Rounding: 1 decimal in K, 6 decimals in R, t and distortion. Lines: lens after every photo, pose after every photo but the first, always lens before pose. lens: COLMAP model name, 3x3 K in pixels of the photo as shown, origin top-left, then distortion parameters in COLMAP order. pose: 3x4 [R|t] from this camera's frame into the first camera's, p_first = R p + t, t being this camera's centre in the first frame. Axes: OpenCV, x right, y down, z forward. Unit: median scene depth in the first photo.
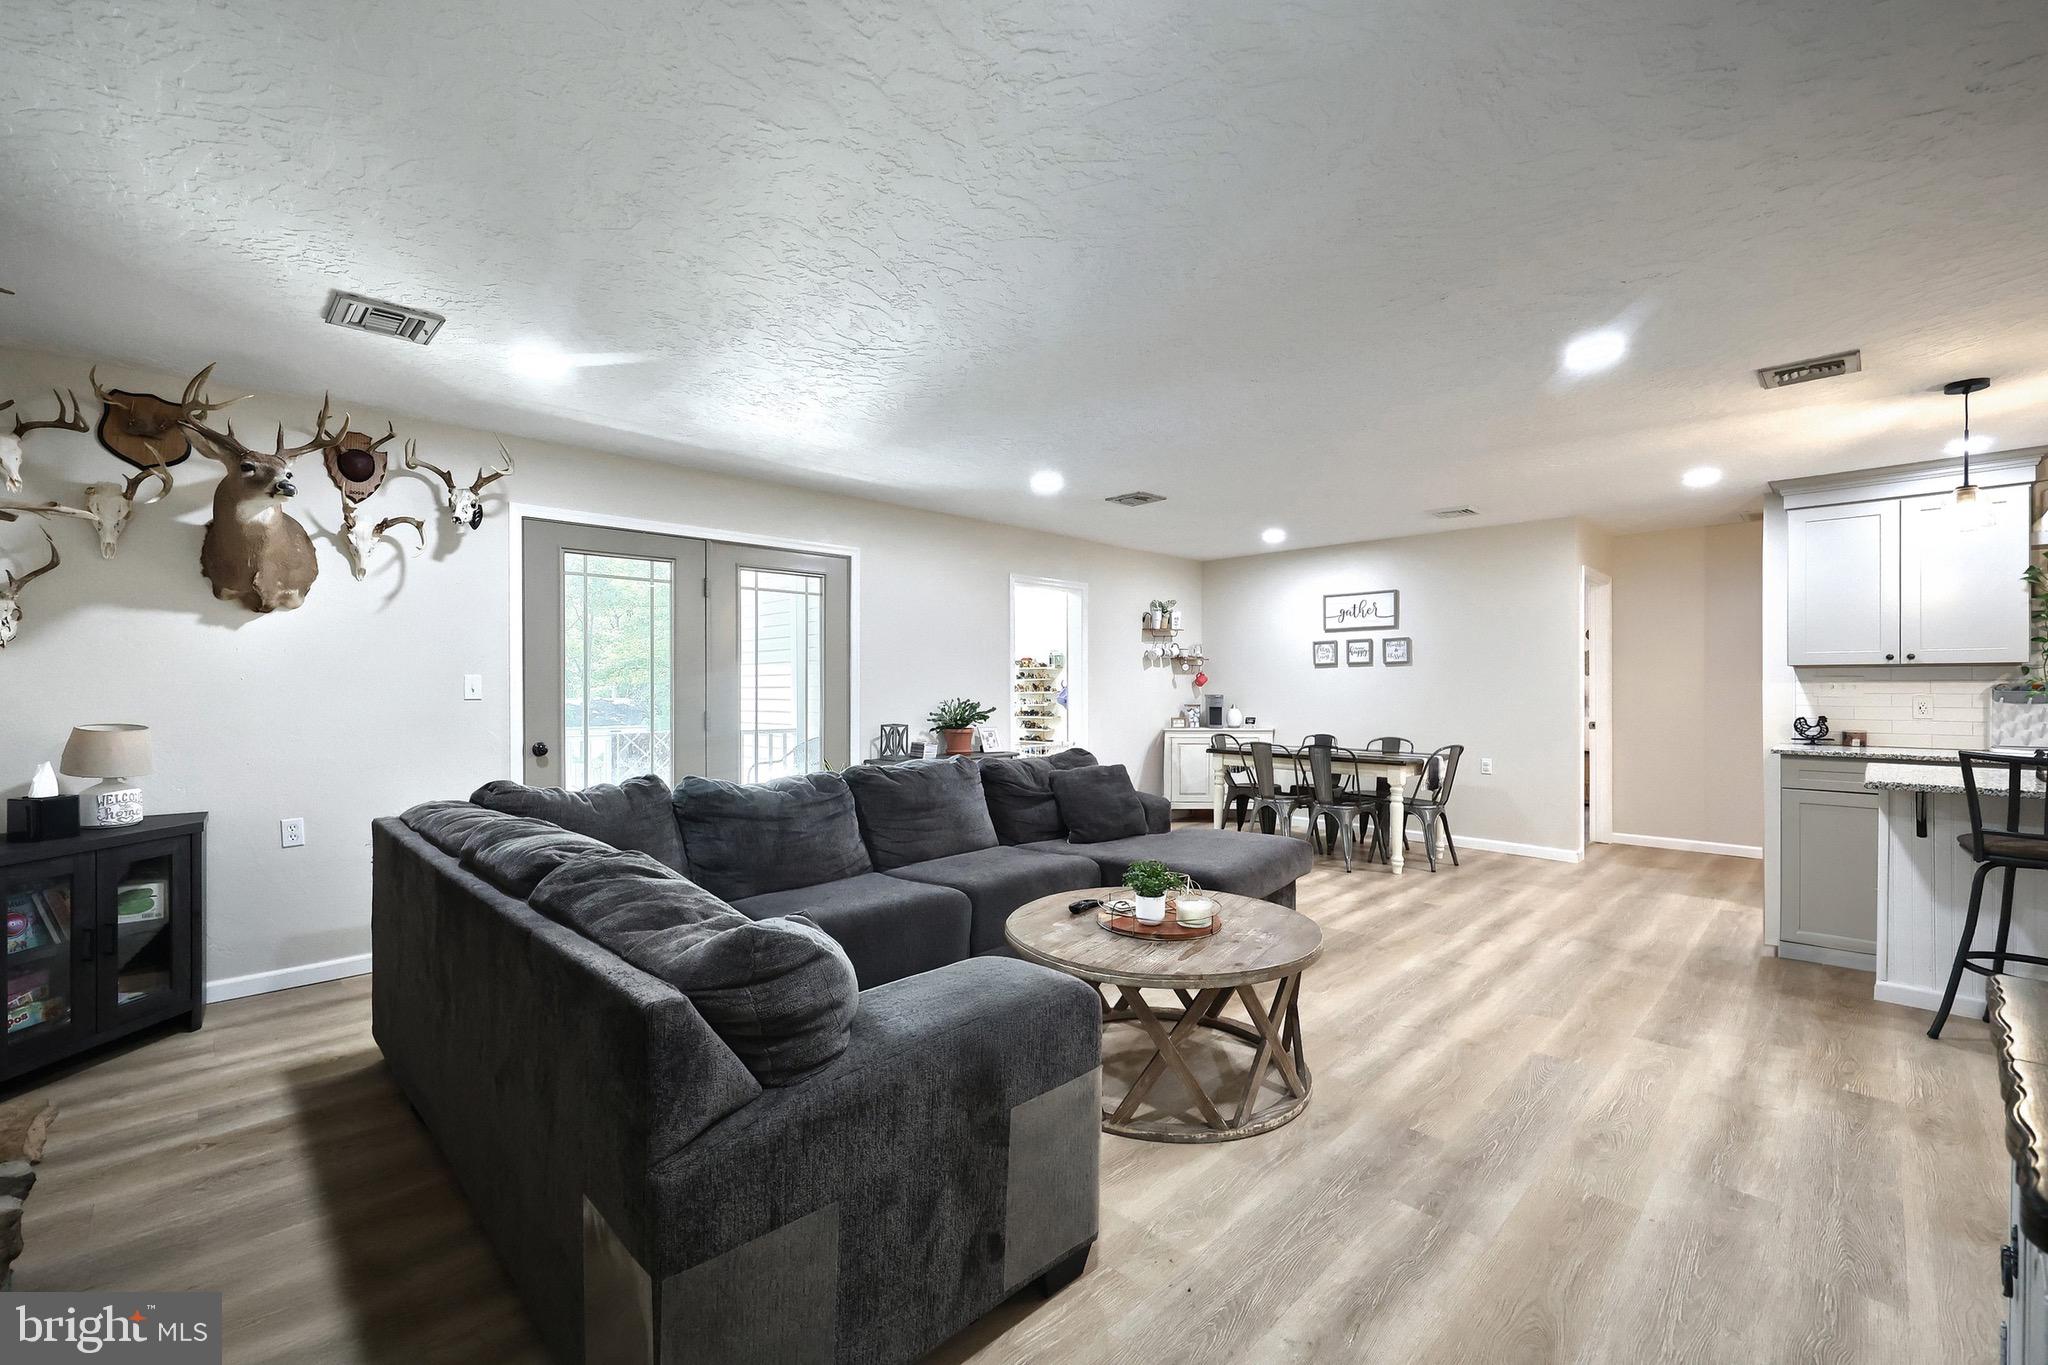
lens RADIAL K [[811.6, 0, 1019.1], [0, 811.6, 683.6], [0, 0, 1]] dist [-0.002994, -0.000225]
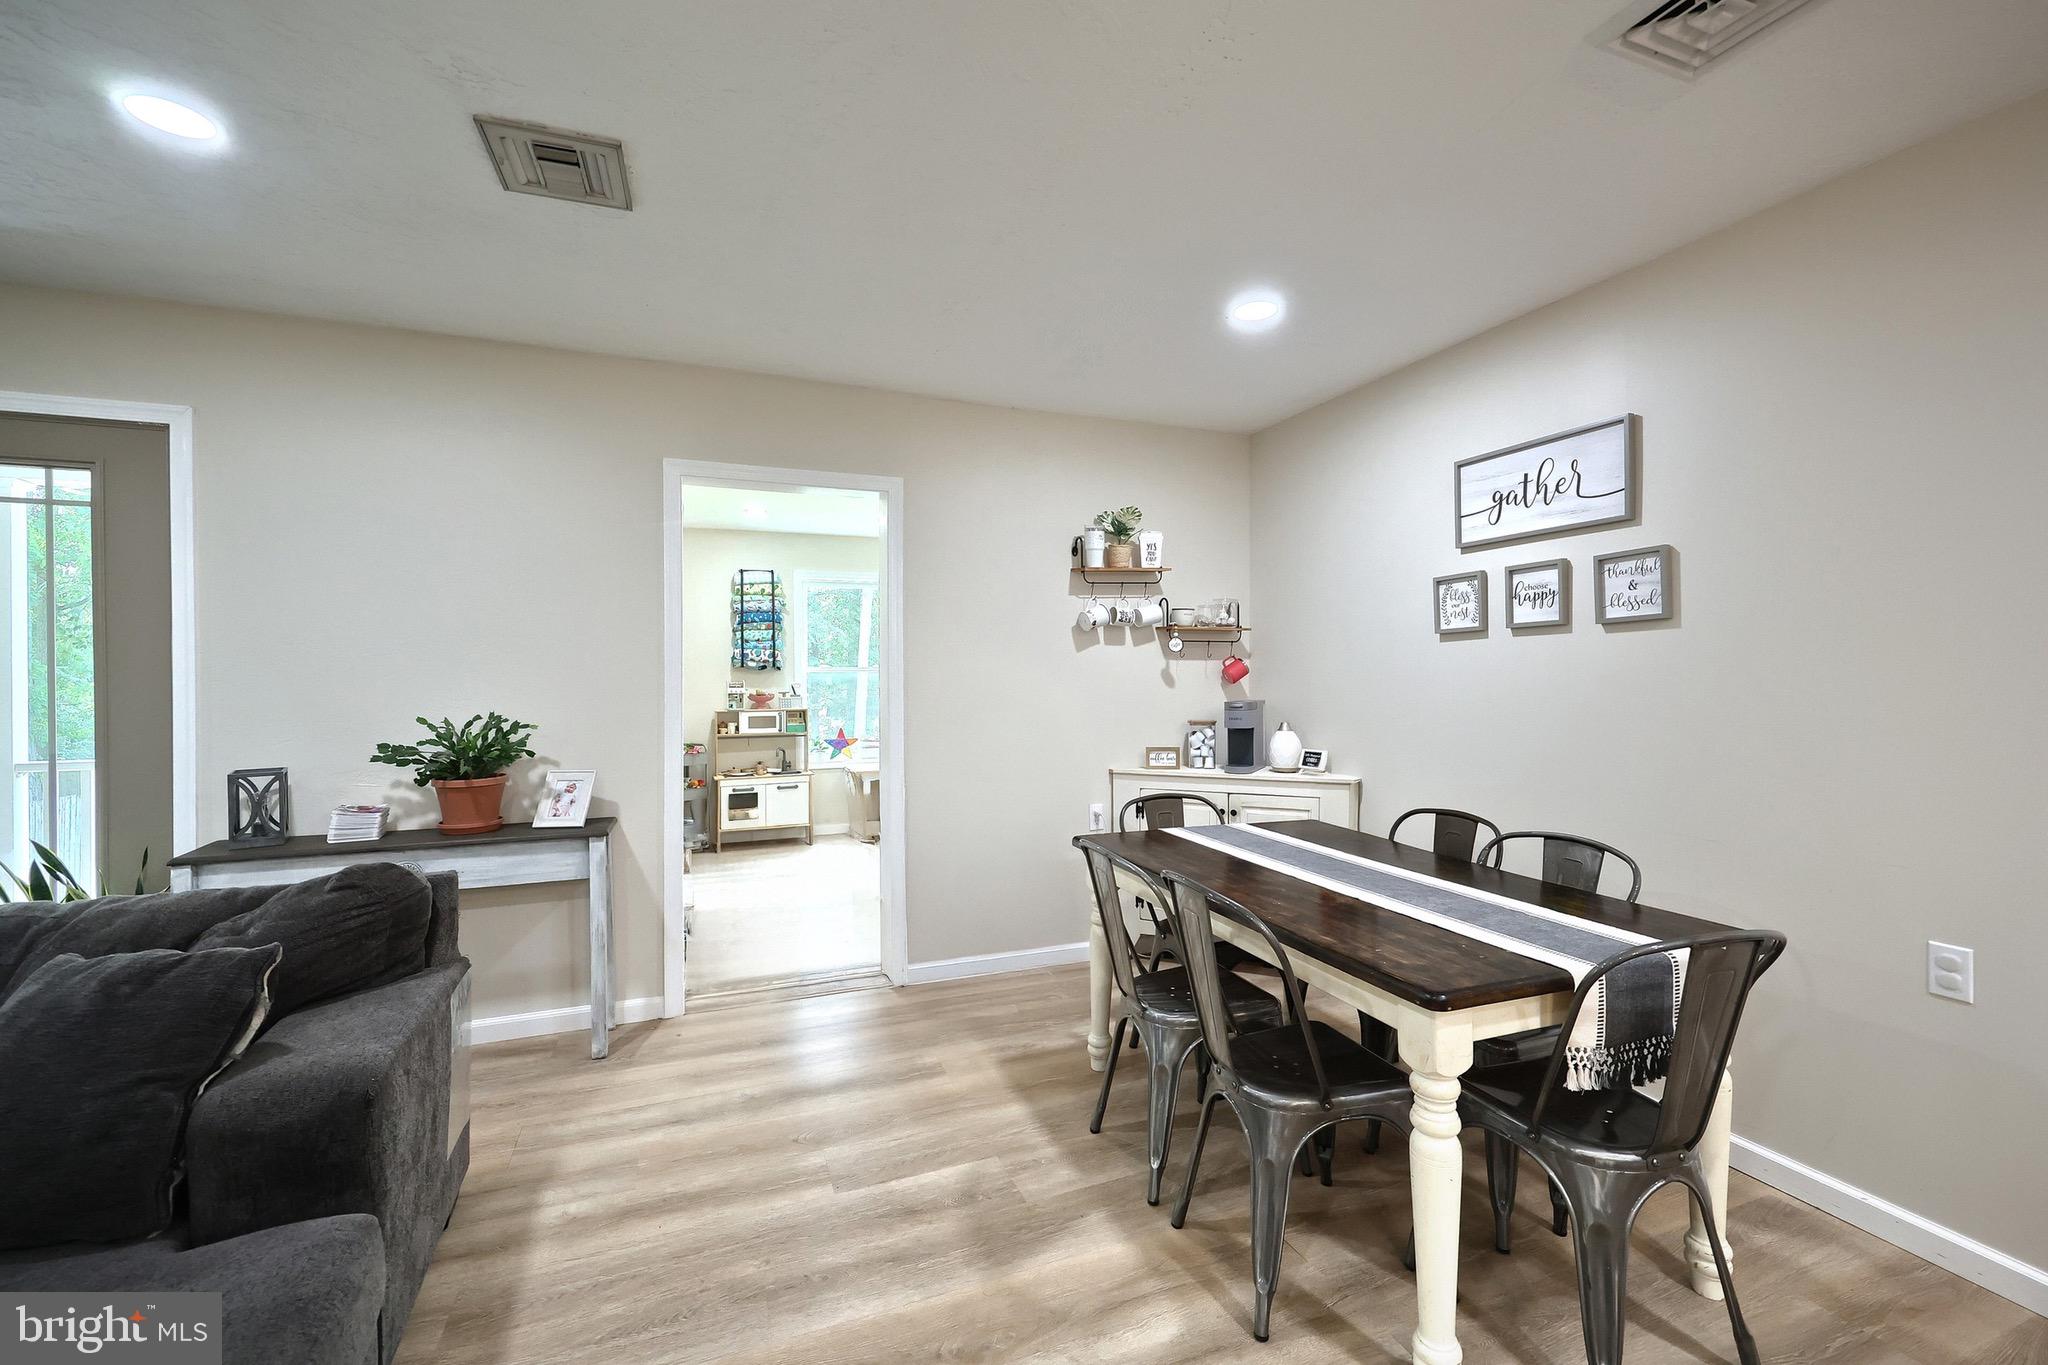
lens RADIAL K [[858.2, 0, 1014.5], [0, 858.2, 663.0], [0, 0, 1]] dist [-0.000393, -0.000014]
pose [[0.924269, -0.007183, -0.381675, 0.339605], [0.002499, 0.999915, -0.012766, -0.003128], [0.381735, 0.010846, 0.924208, 0.523991]]
